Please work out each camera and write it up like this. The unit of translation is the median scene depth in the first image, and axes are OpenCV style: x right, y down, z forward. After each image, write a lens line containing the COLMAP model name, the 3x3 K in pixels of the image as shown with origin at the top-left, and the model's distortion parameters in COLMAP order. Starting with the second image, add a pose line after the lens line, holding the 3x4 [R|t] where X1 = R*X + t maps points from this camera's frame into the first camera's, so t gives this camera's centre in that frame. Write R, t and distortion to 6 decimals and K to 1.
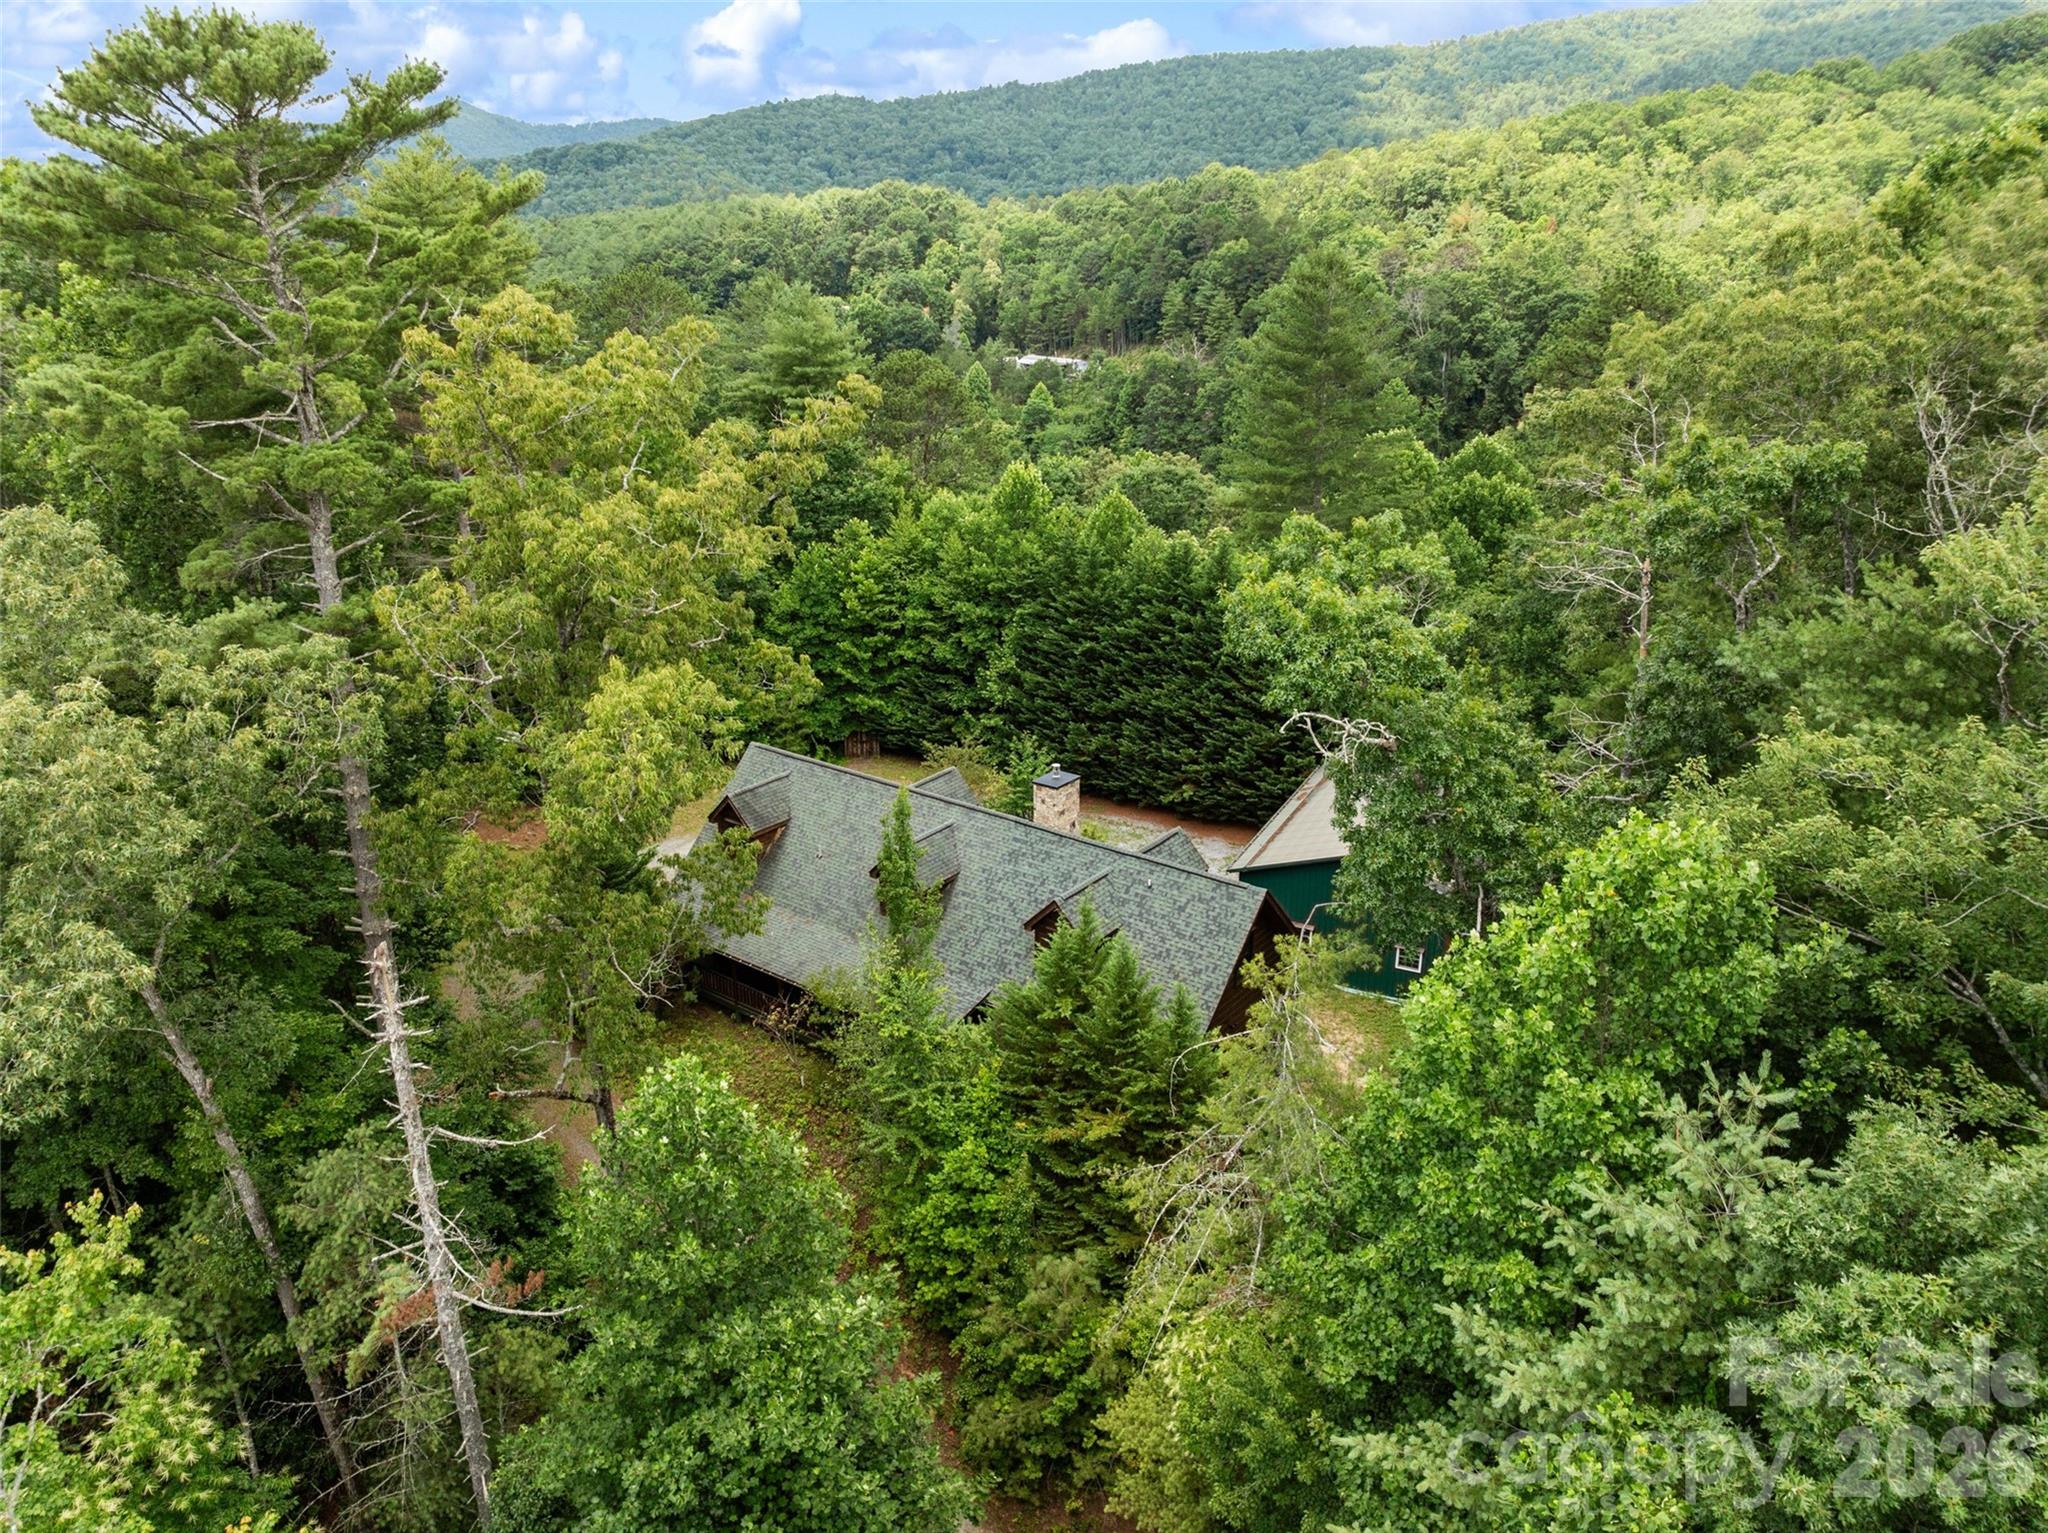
lens RADIAL K [[1446.9, 0, 1024.0], [0, 1446.9, 766.5], [0, 0, 1]] dist [-0.047626, -0.000740]
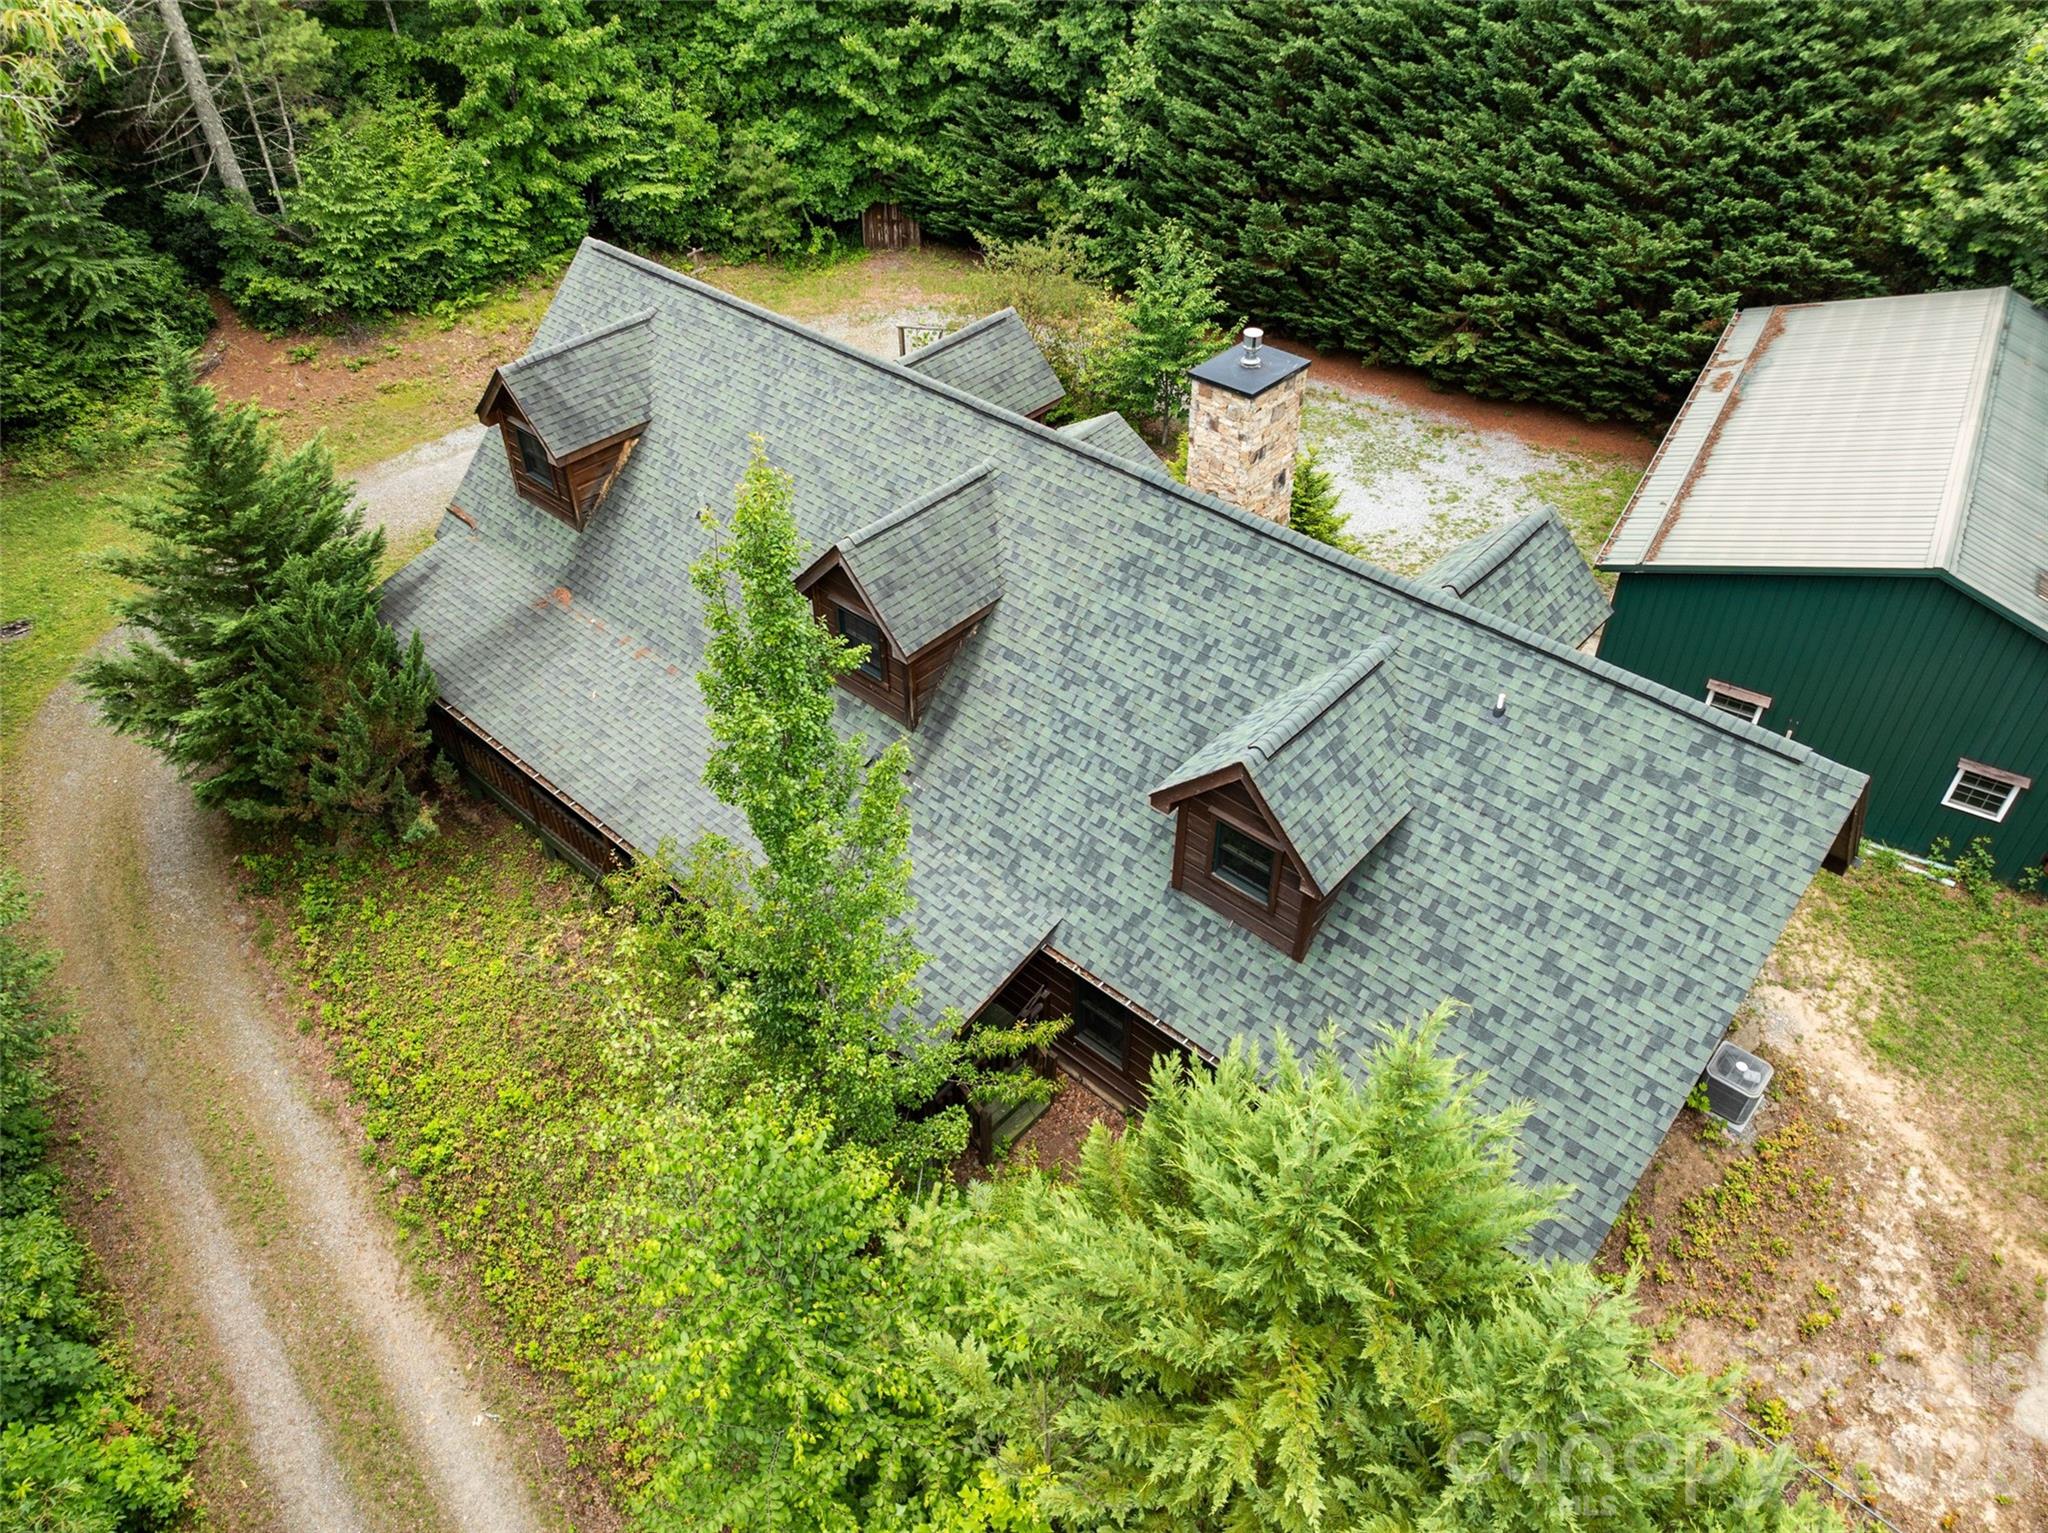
lens RADIAL K [[1446.9, 0, 1024.0], [0, 1446.9, 766.5], [0, 0, 1]] dist [-0.047626, -0.000740]
pose [[0.996252, 0.053570, -0.067912, -0.004940], [-0.026254, 0.935369, 0.352698, -0.019064], [0.082416, -0.349593, 0.933270, 0.411285]]
